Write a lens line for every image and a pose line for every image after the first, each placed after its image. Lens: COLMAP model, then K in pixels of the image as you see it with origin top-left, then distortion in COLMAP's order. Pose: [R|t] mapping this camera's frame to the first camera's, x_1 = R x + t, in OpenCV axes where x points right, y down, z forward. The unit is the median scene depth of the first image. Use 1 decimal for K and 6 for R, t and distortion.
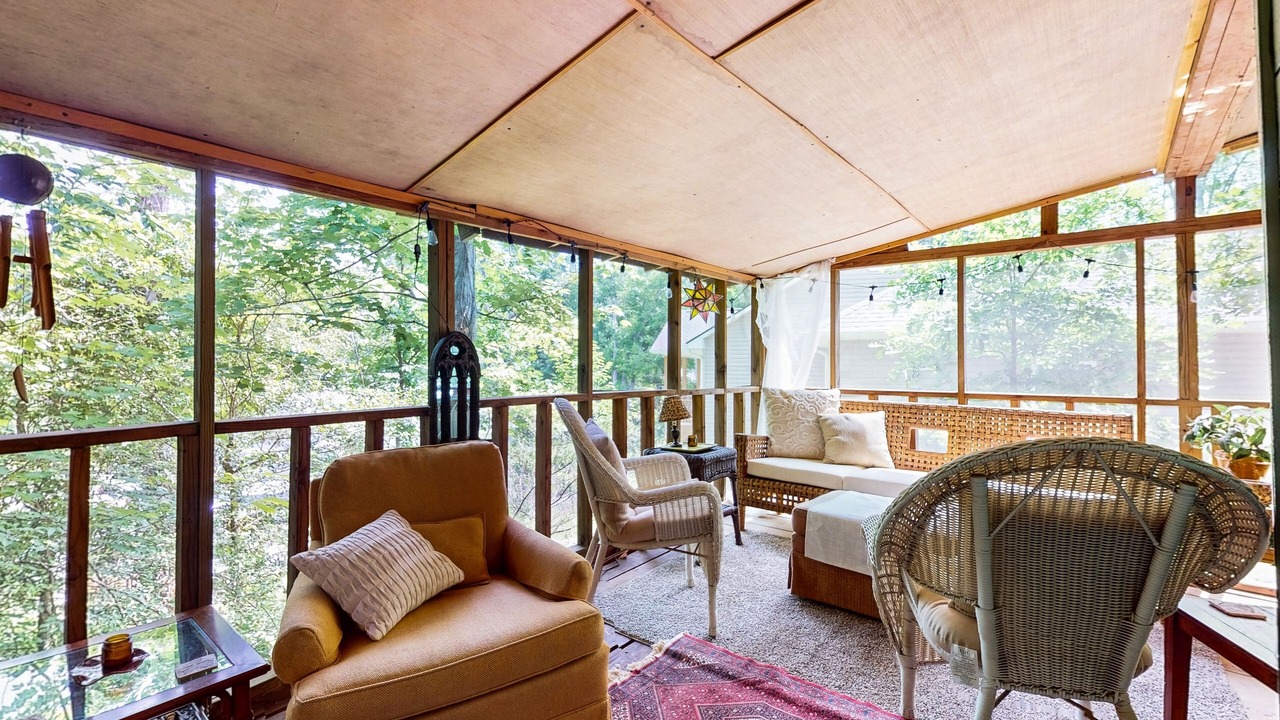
lens RADIAL K [[562.3, 0, 639.6], [0, 562.3, 362.5], [0, 0, 1]] dist [-0.000366, -0.000153]
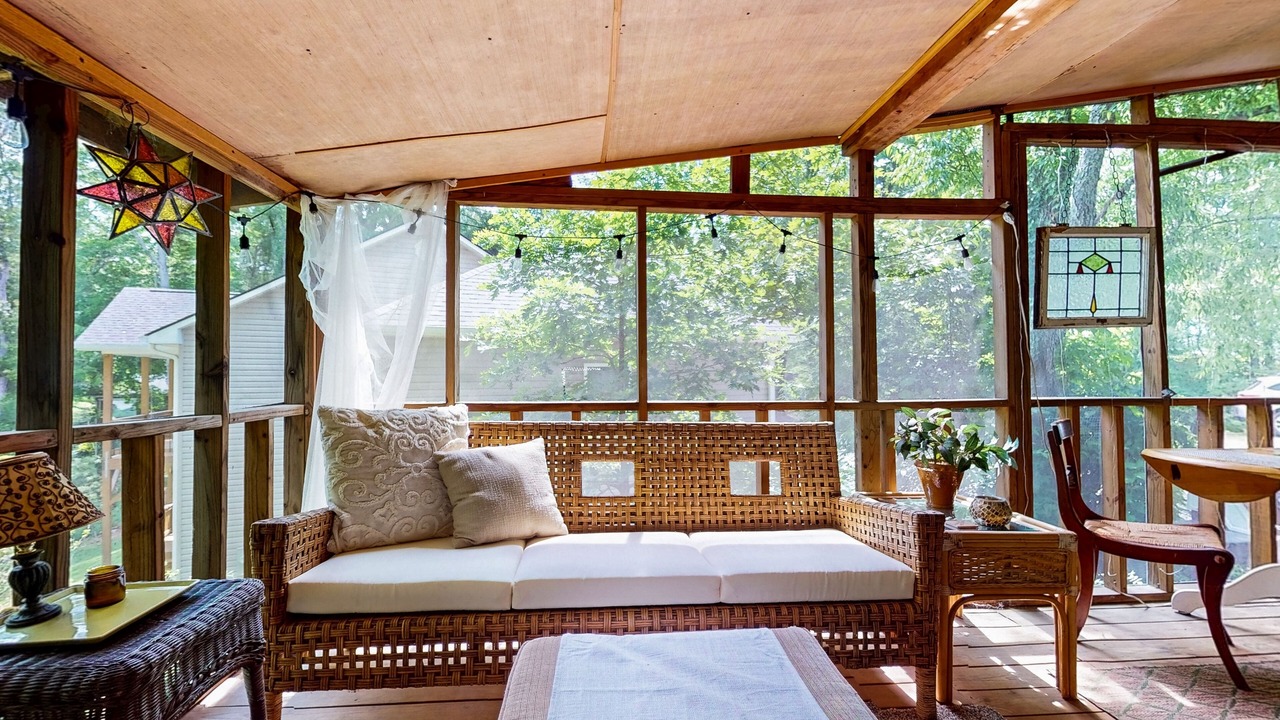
lens RADIAL K [[562.3, 0, 639.6], [0, 562.3, 362.5], [0, 0, 1]] dist [-0.000366, -0.000153]
pose [[0.700185, 0.005951, 0.713937, 0.067329], [-0.001690, 0.999976, -0.006678, 0.007995], [-0.713960, 0.003469, 0.700178, 0.474606]]
